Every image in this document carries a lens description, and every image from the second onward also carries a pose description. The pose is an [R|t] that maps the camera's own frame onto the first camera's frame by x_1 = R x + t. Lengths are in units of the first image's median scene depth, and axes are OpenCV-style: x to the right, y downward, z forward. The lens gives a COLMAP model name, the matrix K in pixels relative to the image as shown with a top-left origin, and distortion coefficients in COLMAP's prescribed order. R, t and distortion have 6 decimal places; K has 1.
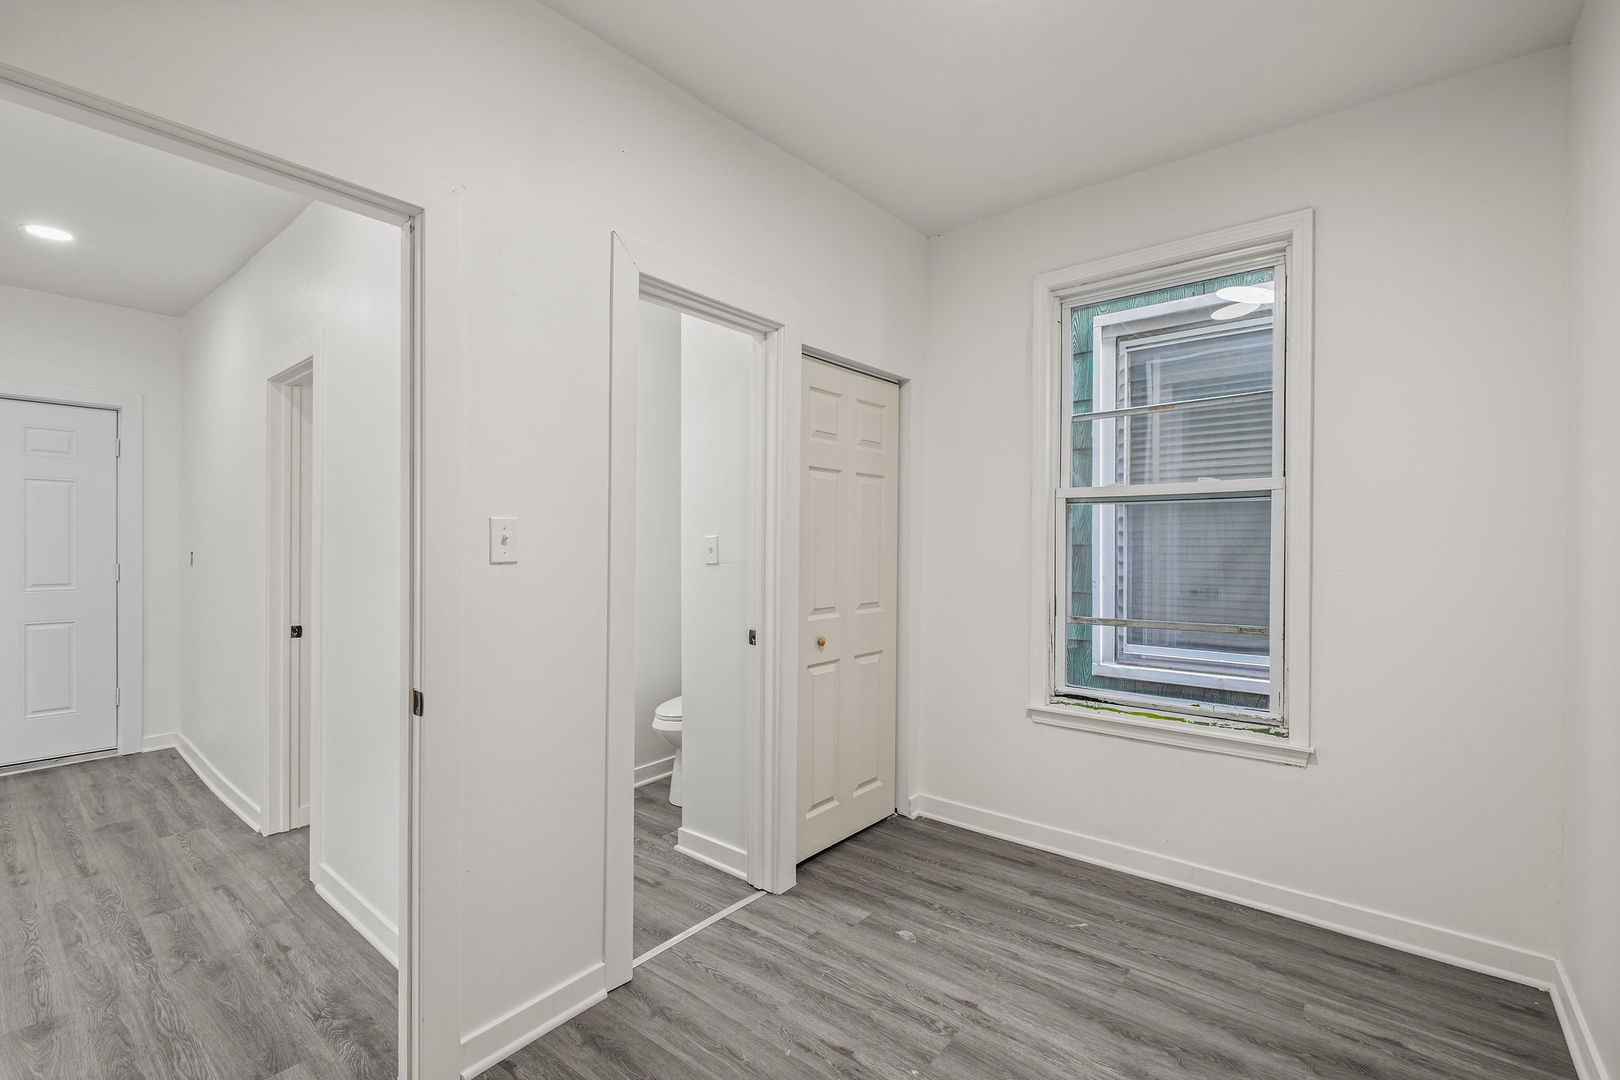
lens RADIAL K [[705.0, 0, 800.9], [0, 705.0, 544.5], [0, 0, 1]] dist [-0.003394, 0.000470]
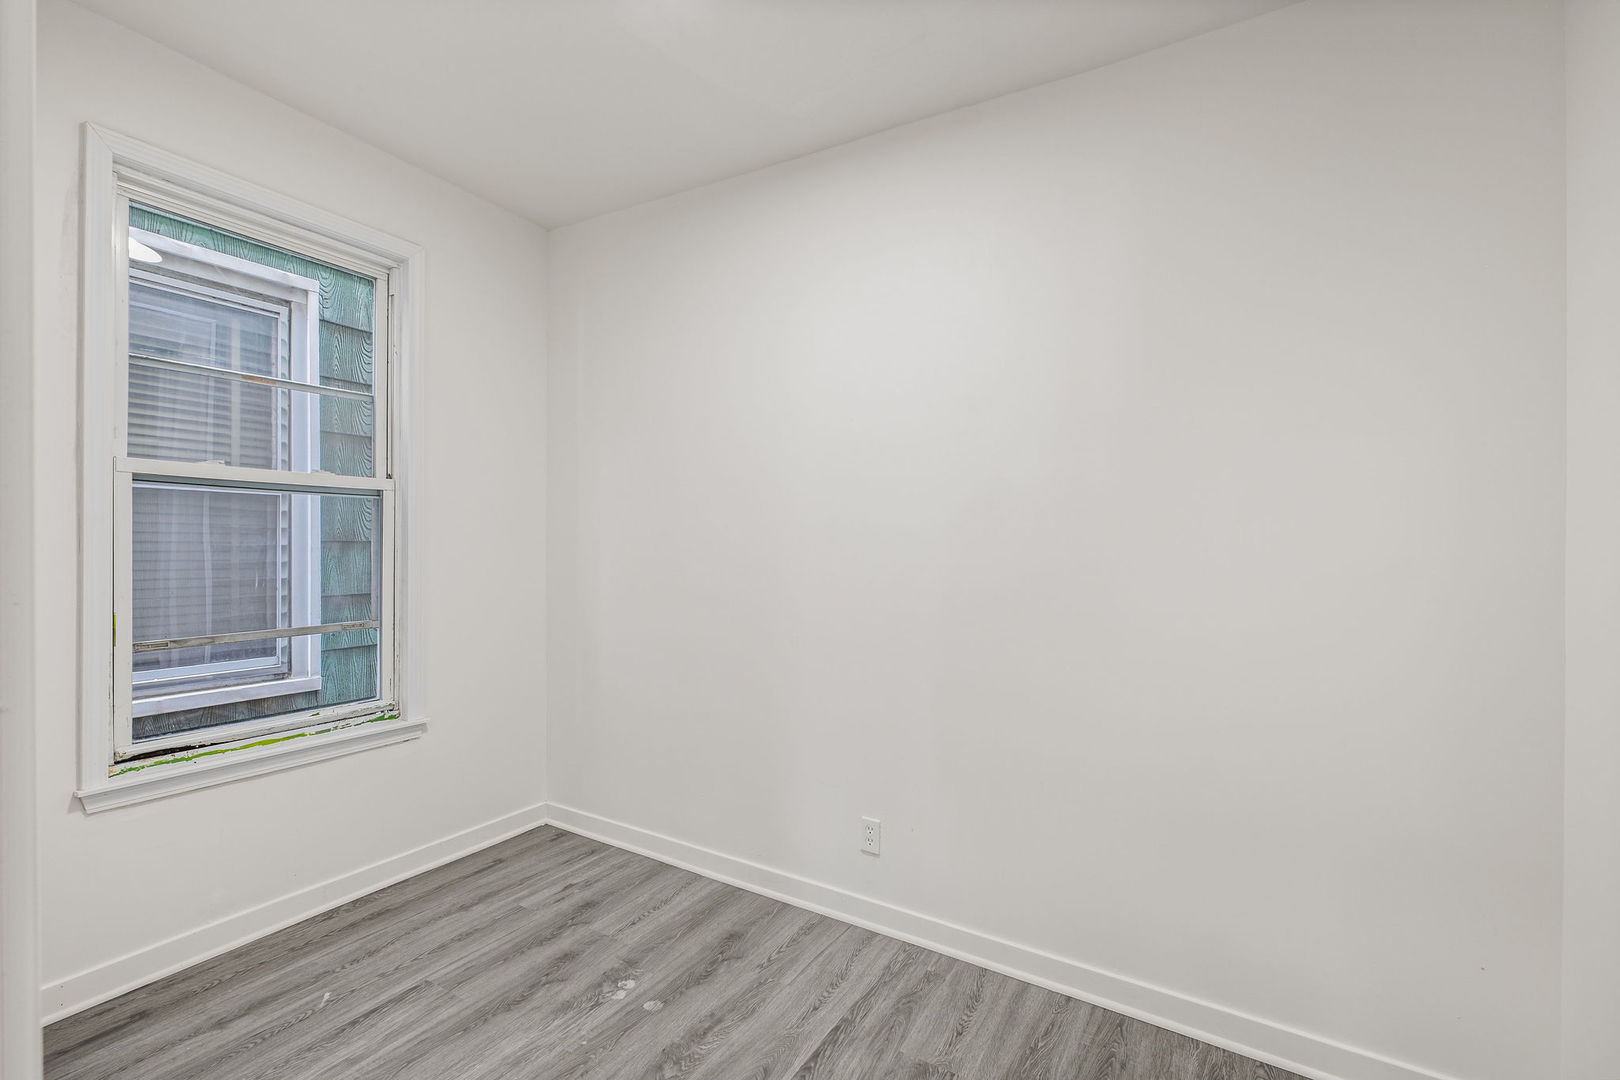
lens RADIAL K [[705.0, 0, 804.7], [0, 705.0, 544.3], [0, 0, 1]] dist [-0.003394, 0.000470]
pose [[-0.143220, -0.007974, 0.989659, -0.560012], [-0.011807, 0.999910, 0.006348, -0.011739], [-0.989620, -0.010776, -0.143301, 0.620127]]
